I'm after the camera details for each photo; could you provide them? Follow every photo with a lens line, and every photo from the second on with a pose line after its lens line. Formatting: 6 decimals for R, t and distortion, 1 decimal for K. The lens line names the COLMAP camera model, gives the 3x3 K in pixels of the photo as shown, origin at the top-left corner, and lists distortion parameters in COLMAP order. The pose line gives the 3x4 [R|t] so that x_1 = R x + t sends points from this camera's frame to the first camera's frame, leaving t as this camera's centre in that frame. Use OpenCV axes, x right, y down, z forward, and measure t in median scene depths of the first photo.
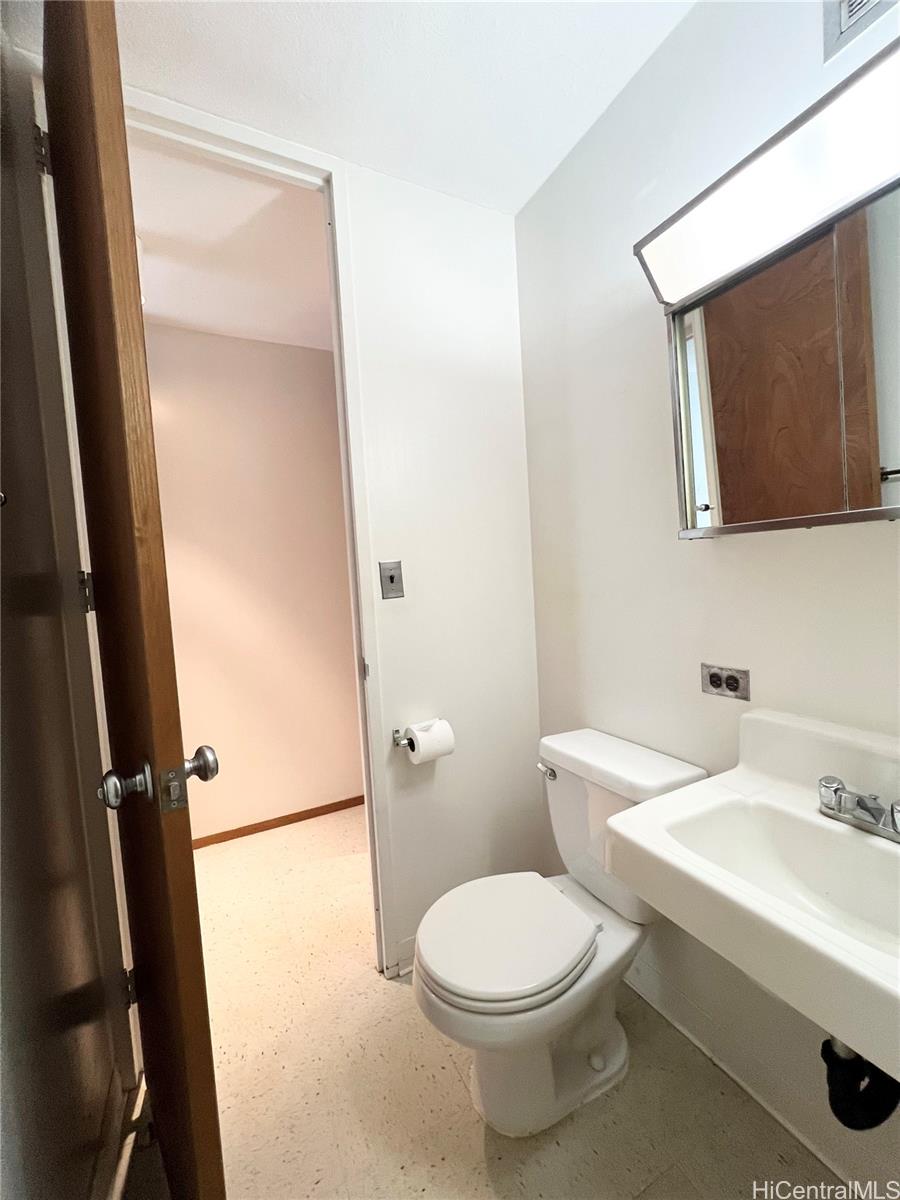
lens RADIAL K [[486.8, 0, 451.2], [0, 486.8, 608.0], [0, 0, 1]] dist [-0.003754, 0.002116]
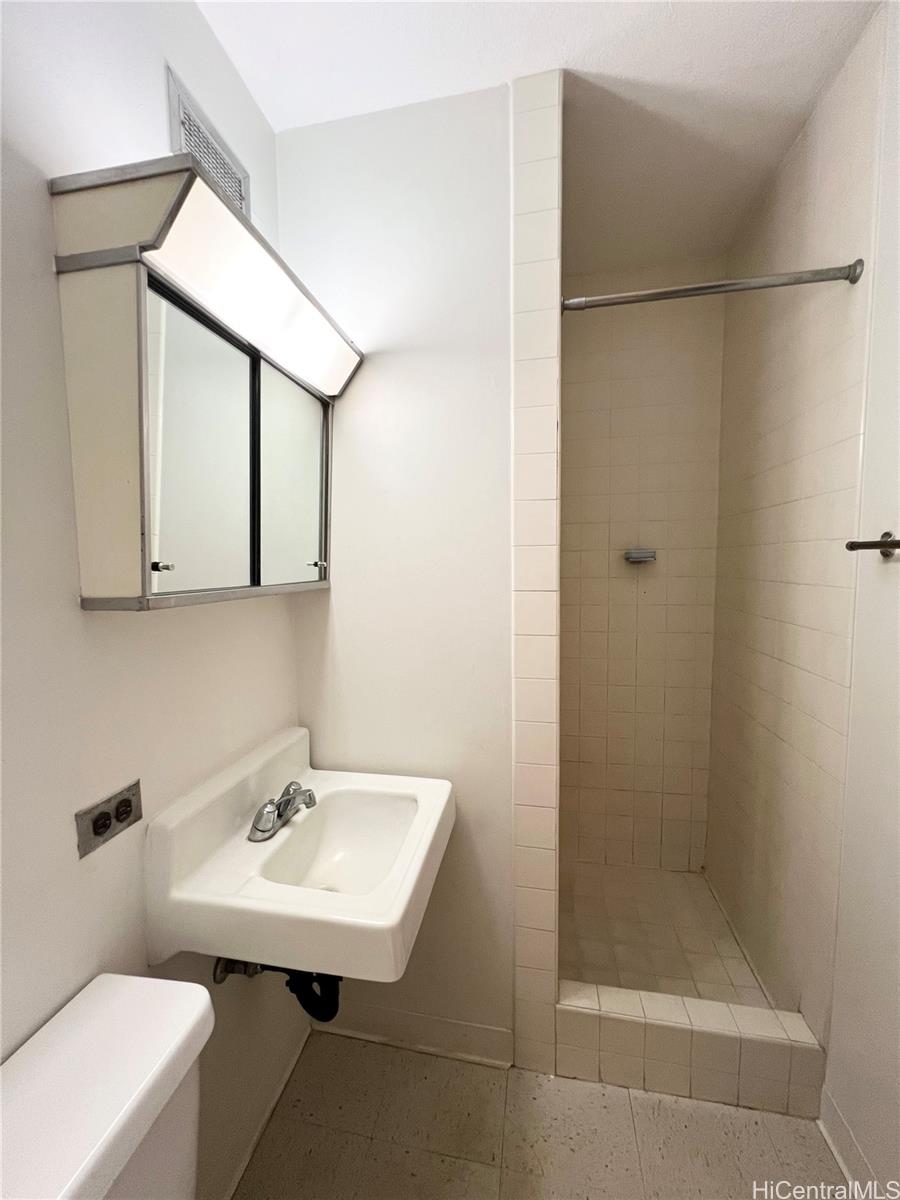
lens RADIAL K [[482.3, 0, 447.8], [0, 482.3, 602.5], [0, 0, 1]] dist [-0.001629, -0.000006]
pose [[-0.788563, 0.005803, 0.614926, -0.233272], [0.091874, 0.989845, 0.108475, -0.178600], [-0.608052, 0.142035, -0.781088, 1.202662]]
